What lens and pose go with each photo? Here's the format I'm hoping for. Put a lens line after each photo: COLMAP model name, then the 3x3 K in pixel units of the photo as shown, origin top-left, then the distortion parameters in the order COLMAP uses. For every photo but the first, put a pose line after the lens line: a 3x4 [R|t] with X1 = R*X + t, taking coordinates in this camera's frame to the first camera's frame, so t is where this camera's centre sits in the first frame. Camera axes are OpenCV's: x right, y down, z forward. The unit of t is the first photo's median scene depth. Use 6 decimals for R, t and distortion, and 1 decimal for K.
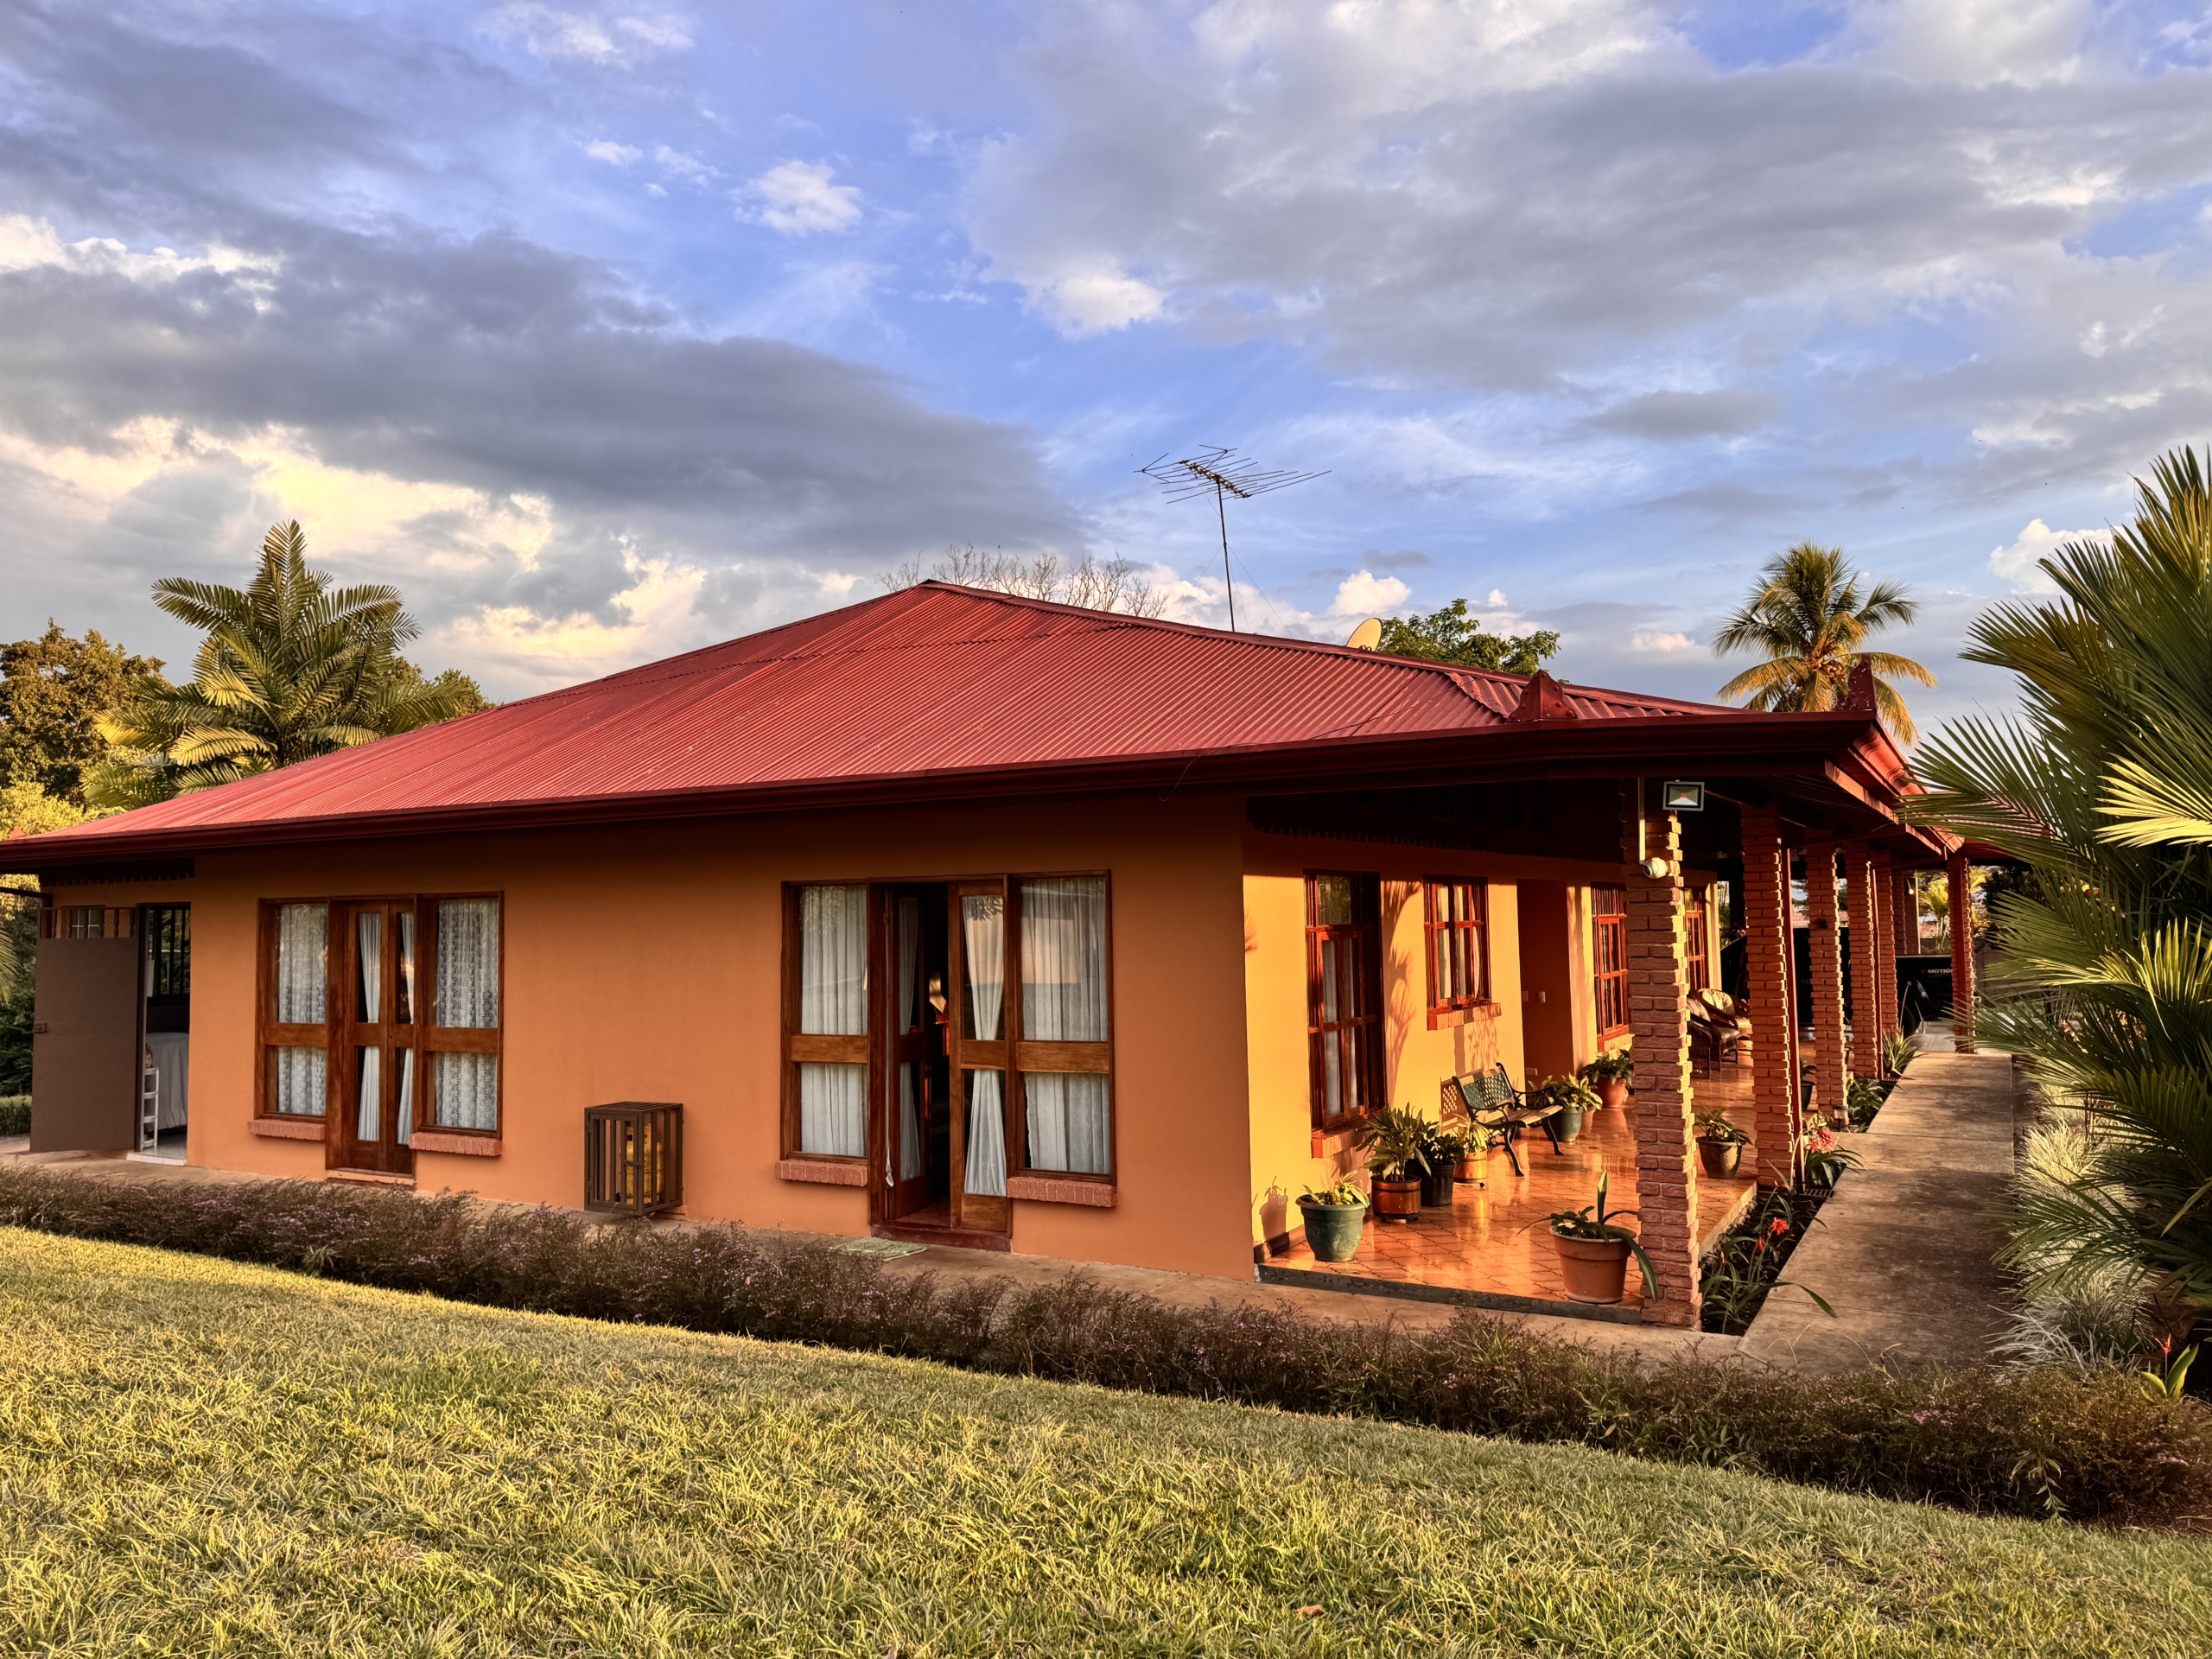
lens RADIAL K [[1568.0, 0, 1106.0], [0, 1568.0, 821.8], [0, 0, 1]] dist [0.005957, -0.003902]
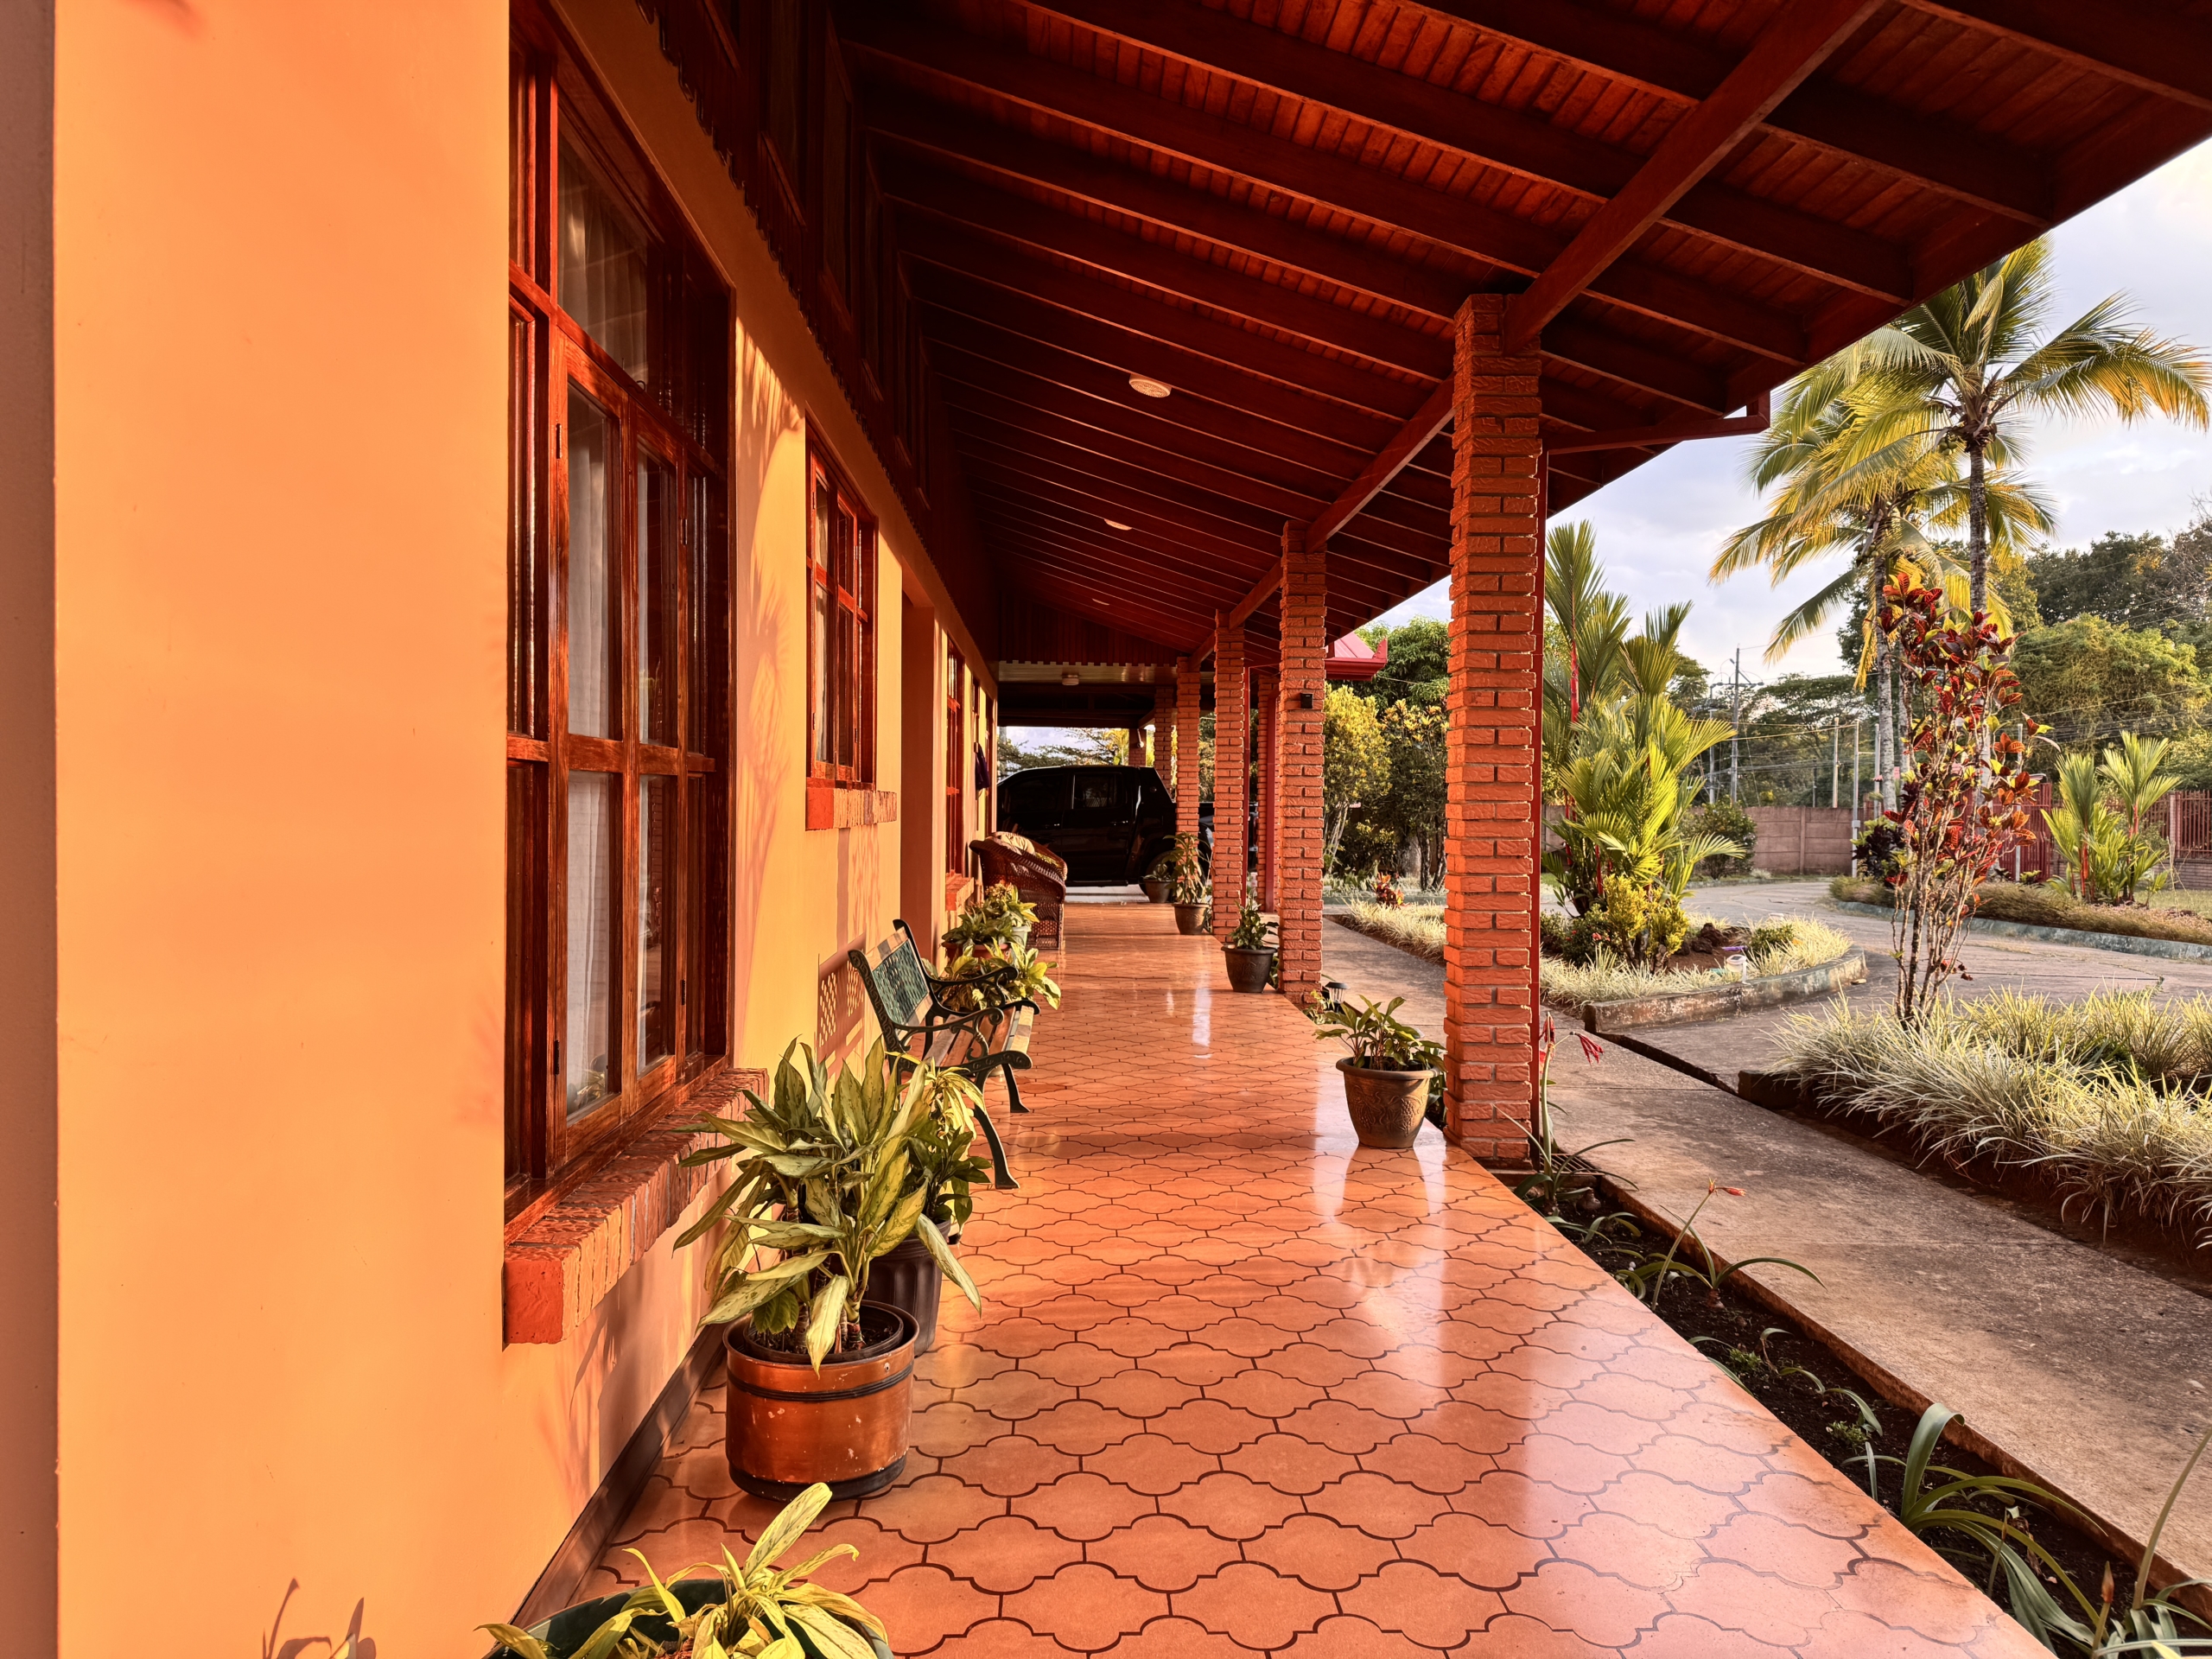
lens RADIAL K [[1568.0, 0, 1106.0], [0, 1568.0, 821.8], [0, 0, 1]] dist [0.005957, -0.003902]
pose [[0.858334, 0.013075, 0.512925, 0.080131], [-0.051410, 0.996836, 0.060619, 0.112004], [-0.510509, -0.078401, 0.856291, 0.682244]]
